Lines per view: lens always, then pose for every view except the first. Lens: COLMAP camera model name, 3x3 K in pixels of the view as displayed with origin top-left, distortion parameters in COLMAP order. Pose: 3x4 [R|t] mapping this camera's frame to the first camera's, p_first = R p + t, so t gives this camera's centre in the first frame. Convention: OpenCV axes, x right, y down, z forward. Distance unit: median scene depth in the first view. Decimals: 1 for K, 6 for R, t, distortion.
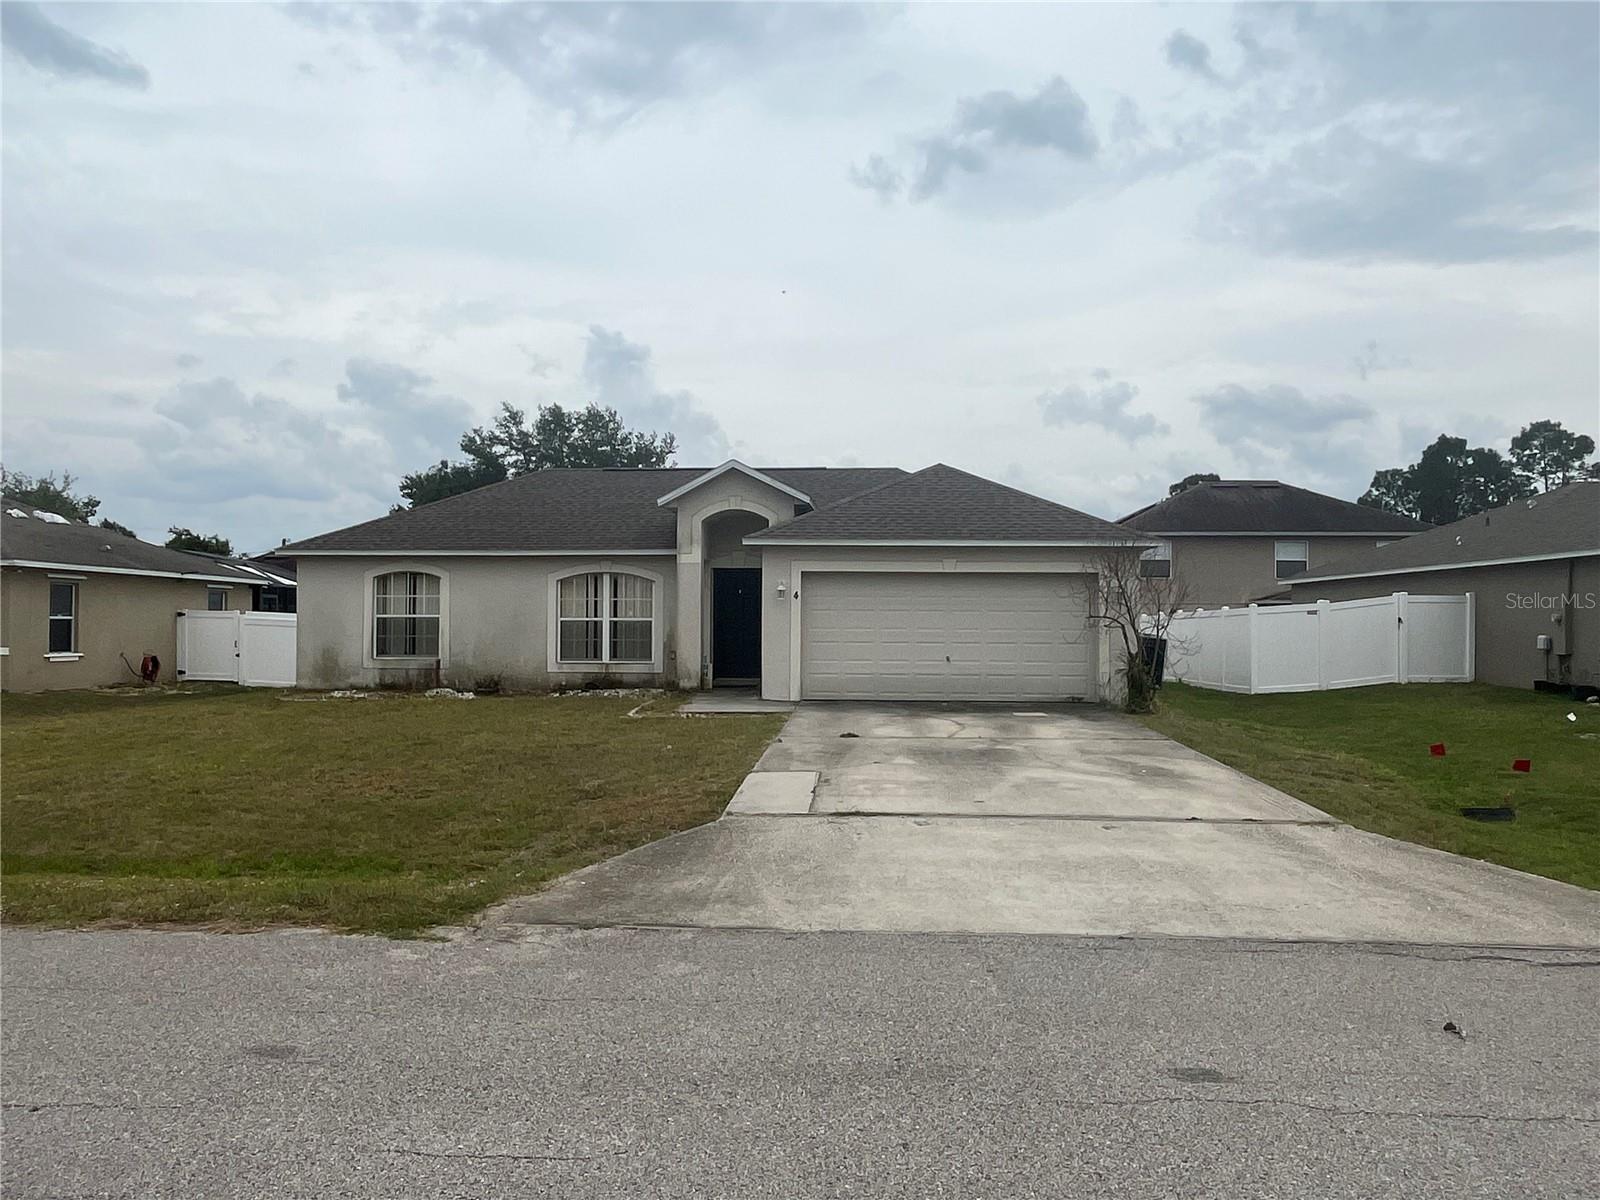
lens RADIAL K [[1373.6, 0, 787.9], [0, 1373.6, 601.4], [0, 0, 1]] dist [0.001468, -0.003112]
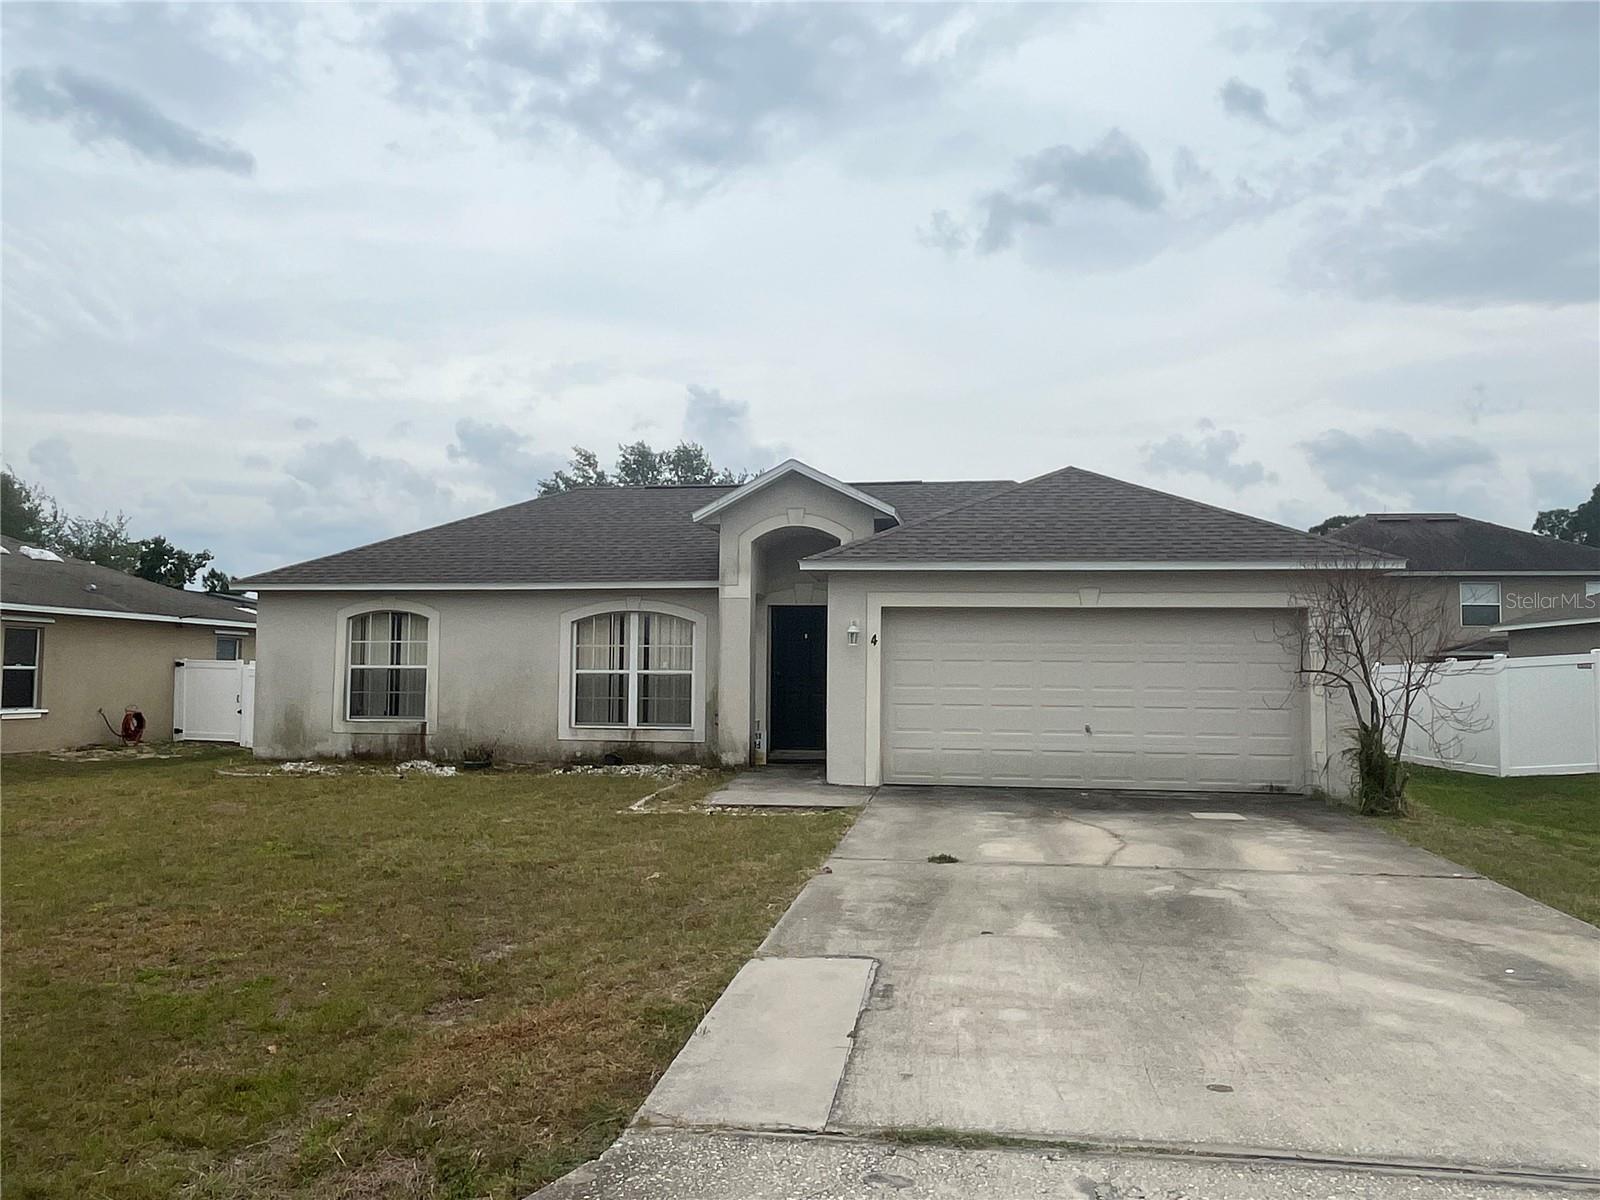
lens RADIAL K [[1373.6, 0, 787.9], [0, 1373.6, 601.4], [0, 0, 1]] dist [0.001468, -0.003112]
pose [[0.996868, -0.000620, -0.079076, 0.015349], [-0.002396, 0.999274, -0.038034, 0.002558], [0.079042, 0.038104, 0.996143, 0.234299]]
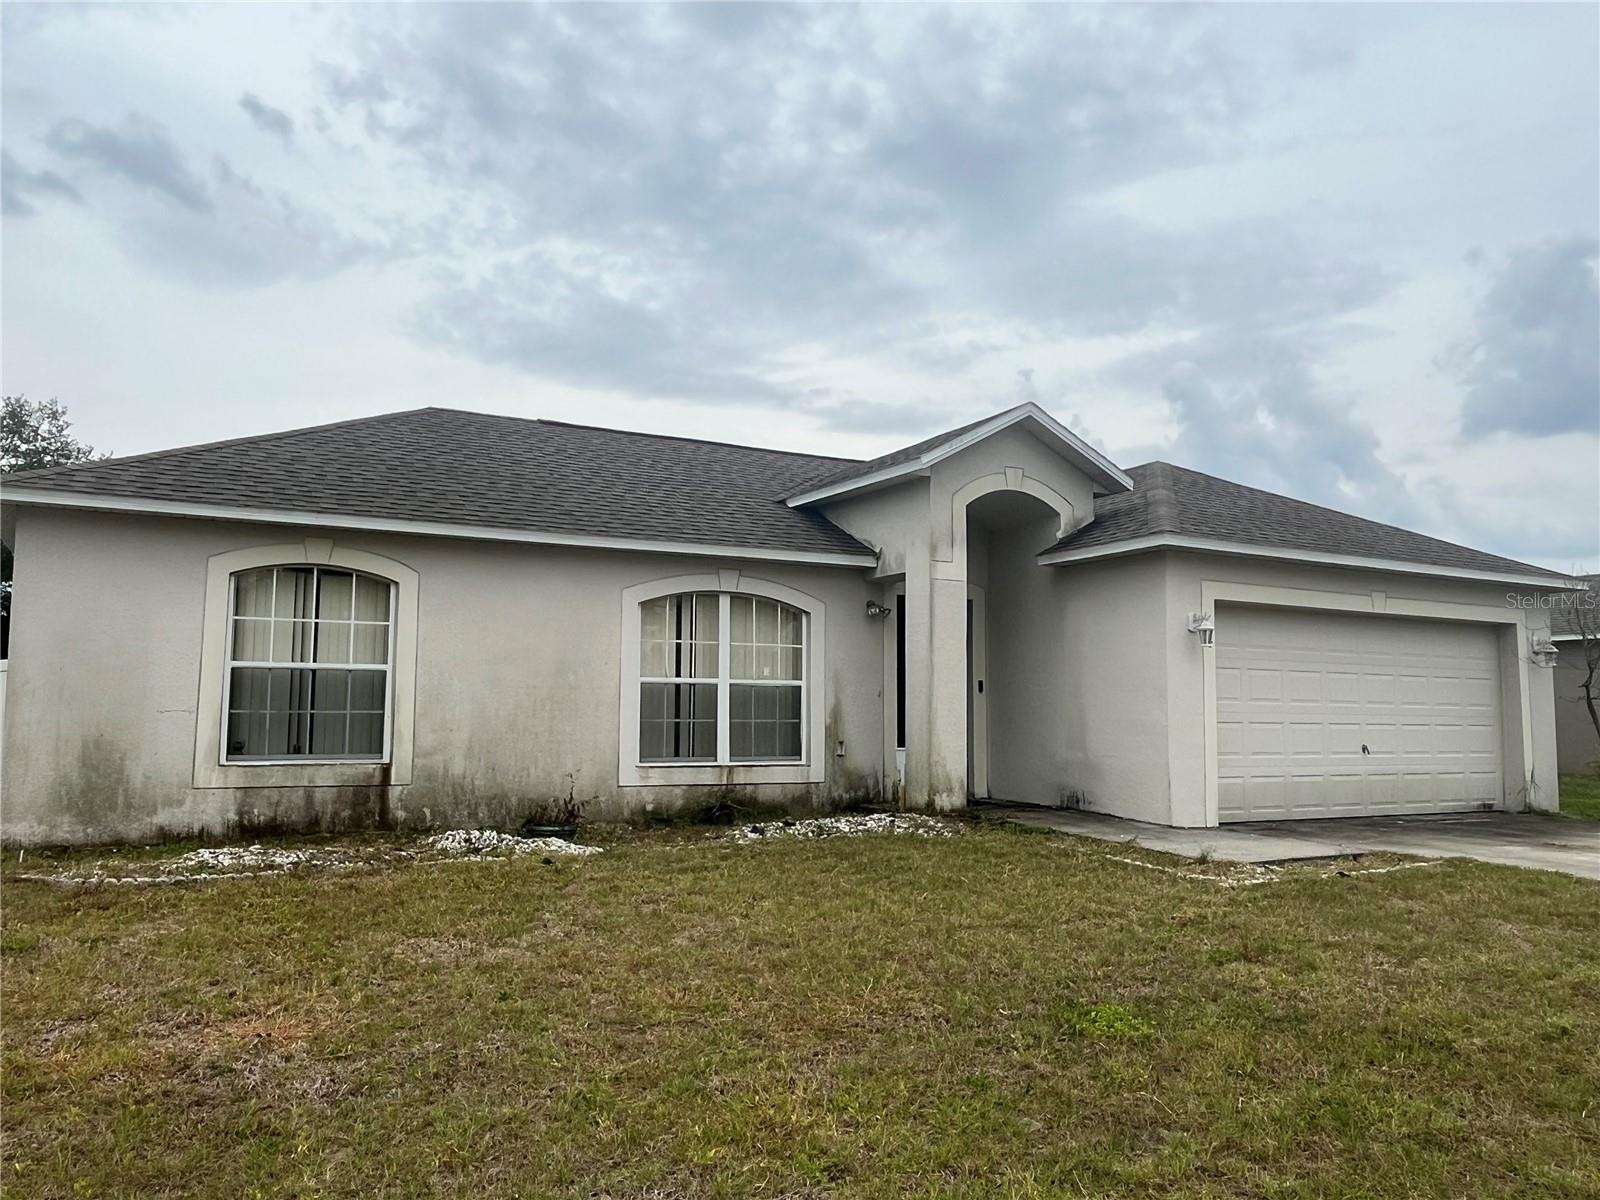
lens RADIAL K [[1373.6, 0, 787.9], [0, 1373.6, 601.4], [0, 0, 1]] dist [0.001468, -0.003112]
pose [[0.810530, 0.054030, 0.583200, -0.419038], [-0.009031, 0.996771, -0.079793, 0.024099], [-0.585627, 0.059408, 0.808400, 0.560488]]
